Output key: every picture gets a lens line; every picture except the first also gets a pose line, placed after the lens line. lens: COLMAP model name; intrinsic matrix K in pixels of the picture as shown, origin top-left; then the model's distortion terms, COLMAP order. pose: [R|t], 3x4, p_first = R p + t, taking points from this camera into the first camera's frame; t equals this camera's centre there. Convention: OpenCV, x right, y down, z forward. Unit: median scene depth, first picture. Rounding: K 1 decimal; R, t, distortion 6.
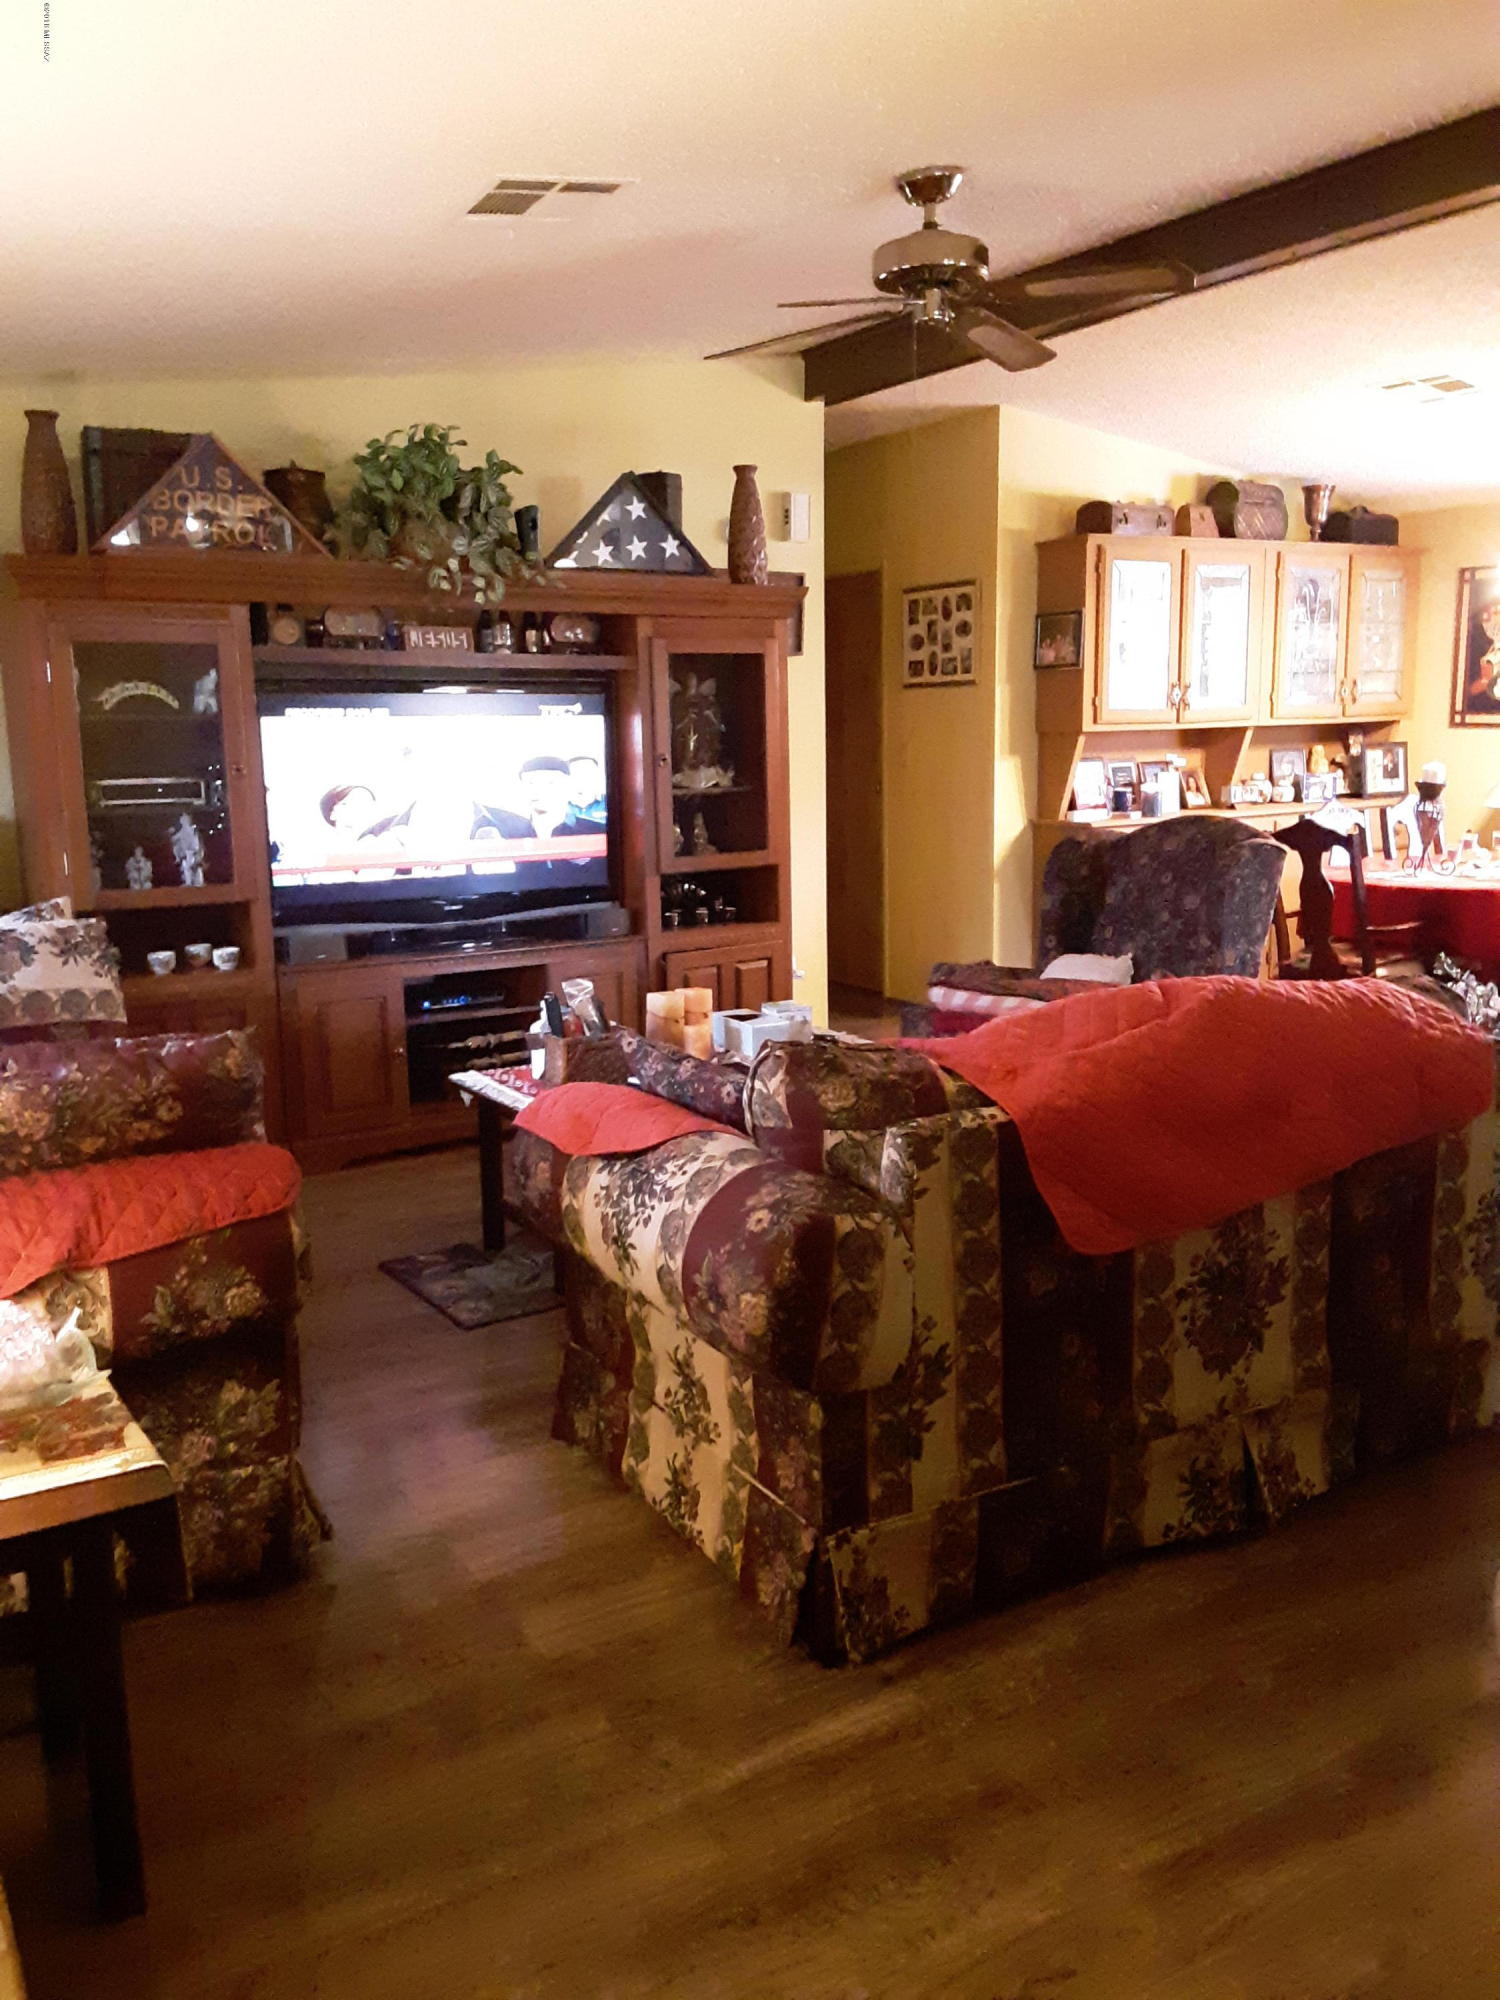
lens RADIAL K [[1627.8, 0, 746.5], [0, 1627.8, 1001.0], [0, 0, 1]] dist [0.138320, -0.258086]
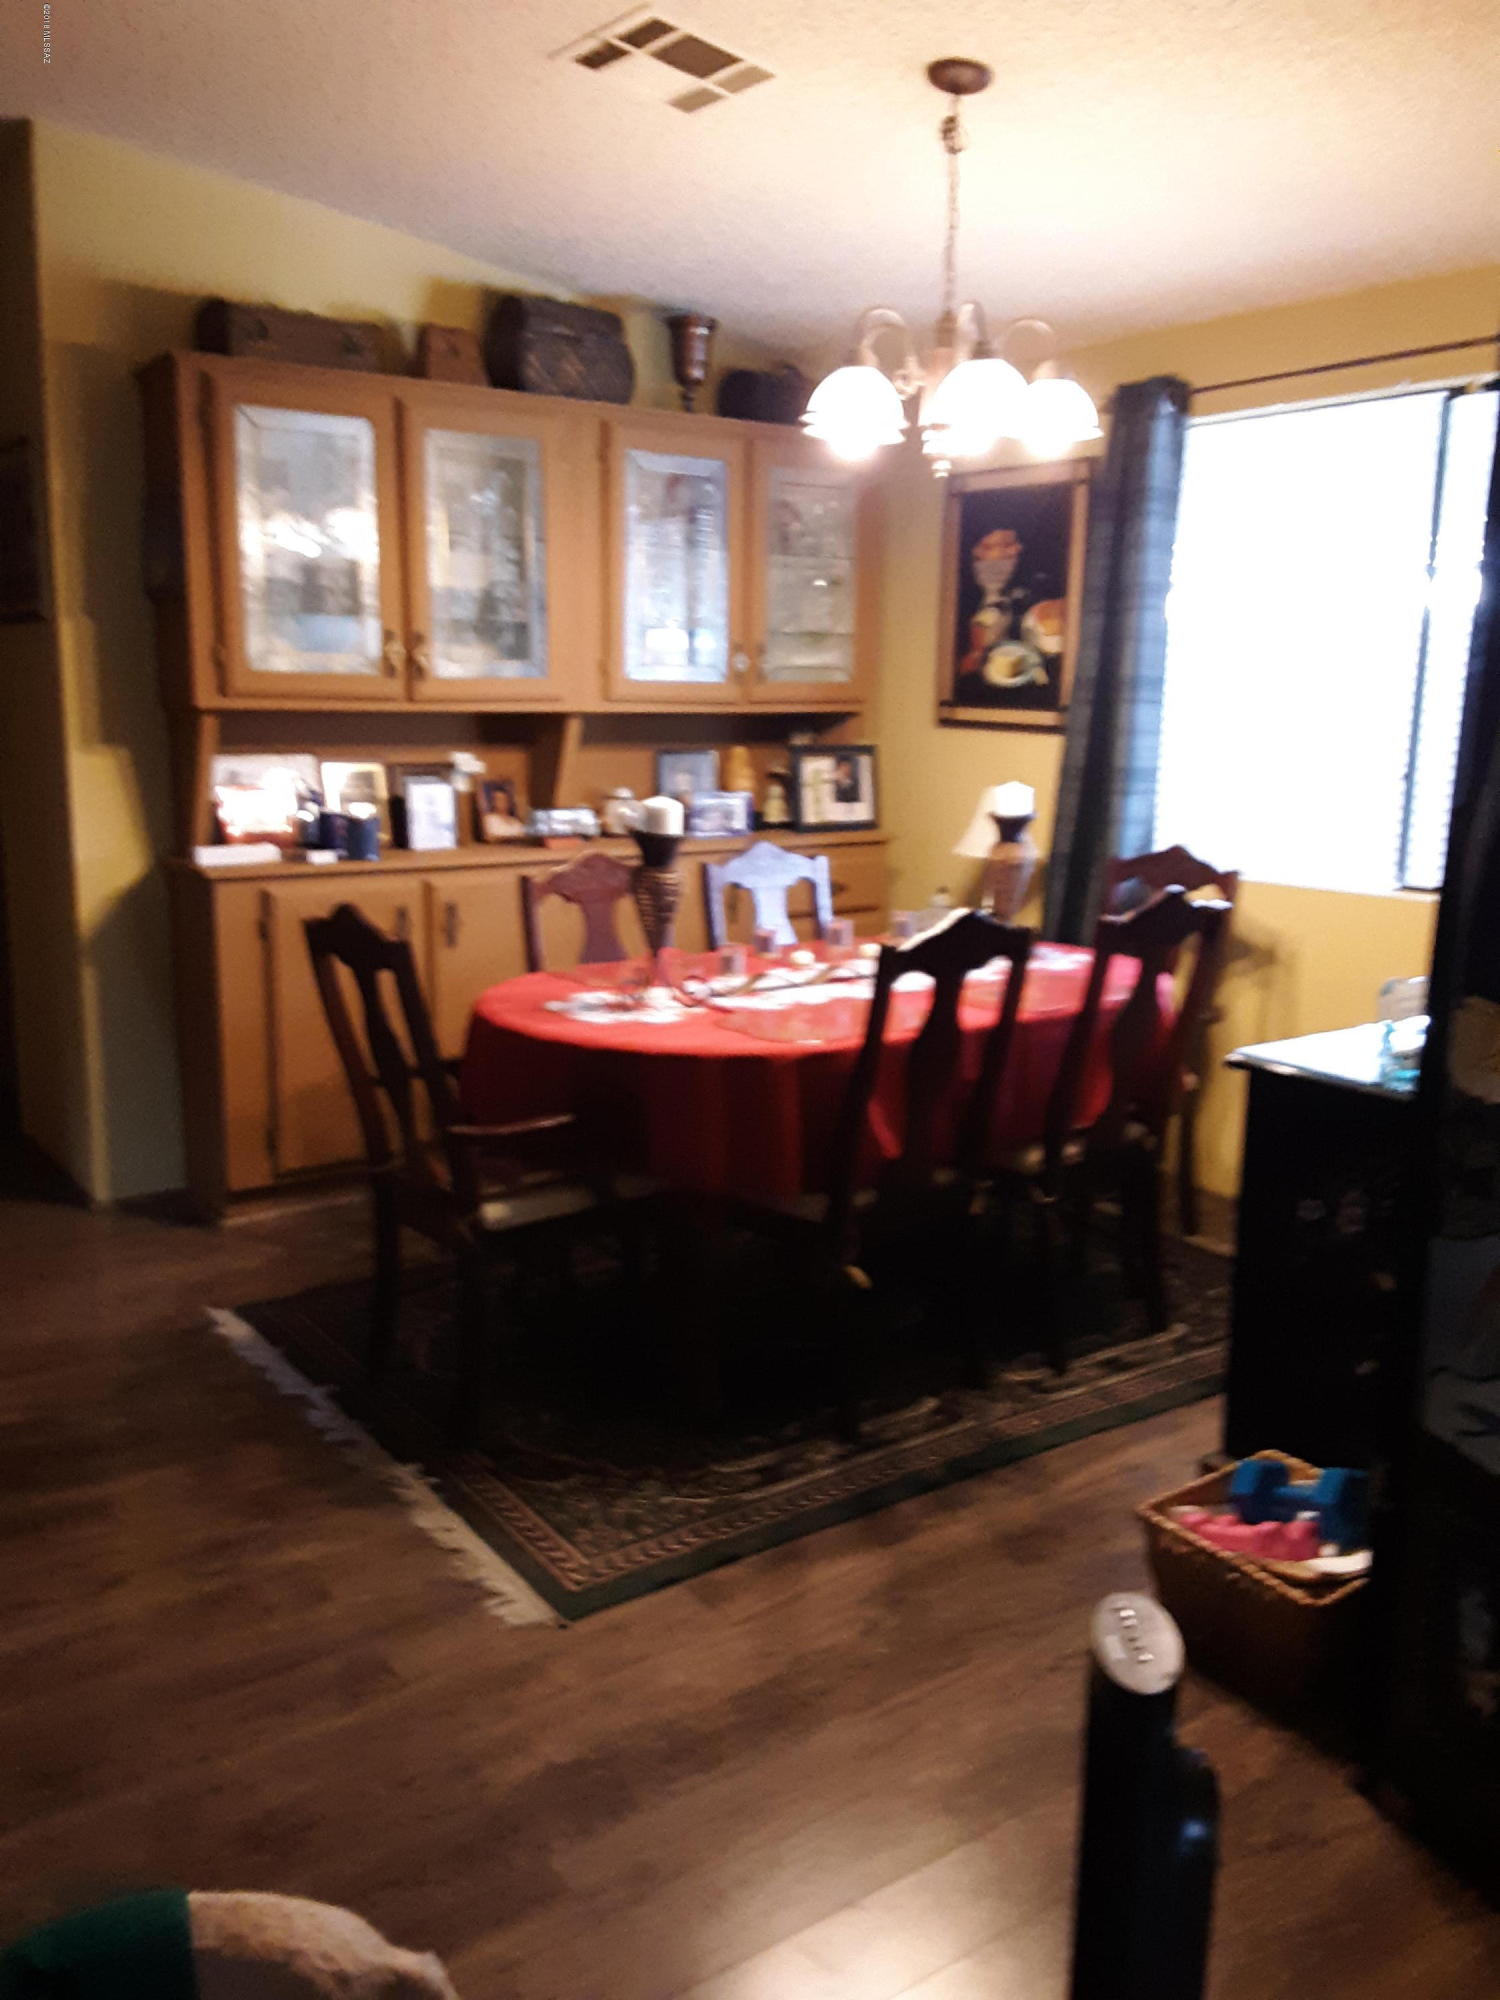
lens RADIAL K [[1627.8, 0, 746.5], [0, 1627.8, 1001.0], [0, 0, 1]] dist [0.138320, -0.258086]
pose [[0.997471, 0.017675, 0.068838, 0.330256], [-0.018785, 0.999703, 0.015507, -0.070423], [-0.068543, -0.016761, 0.997507, 0.388887]]
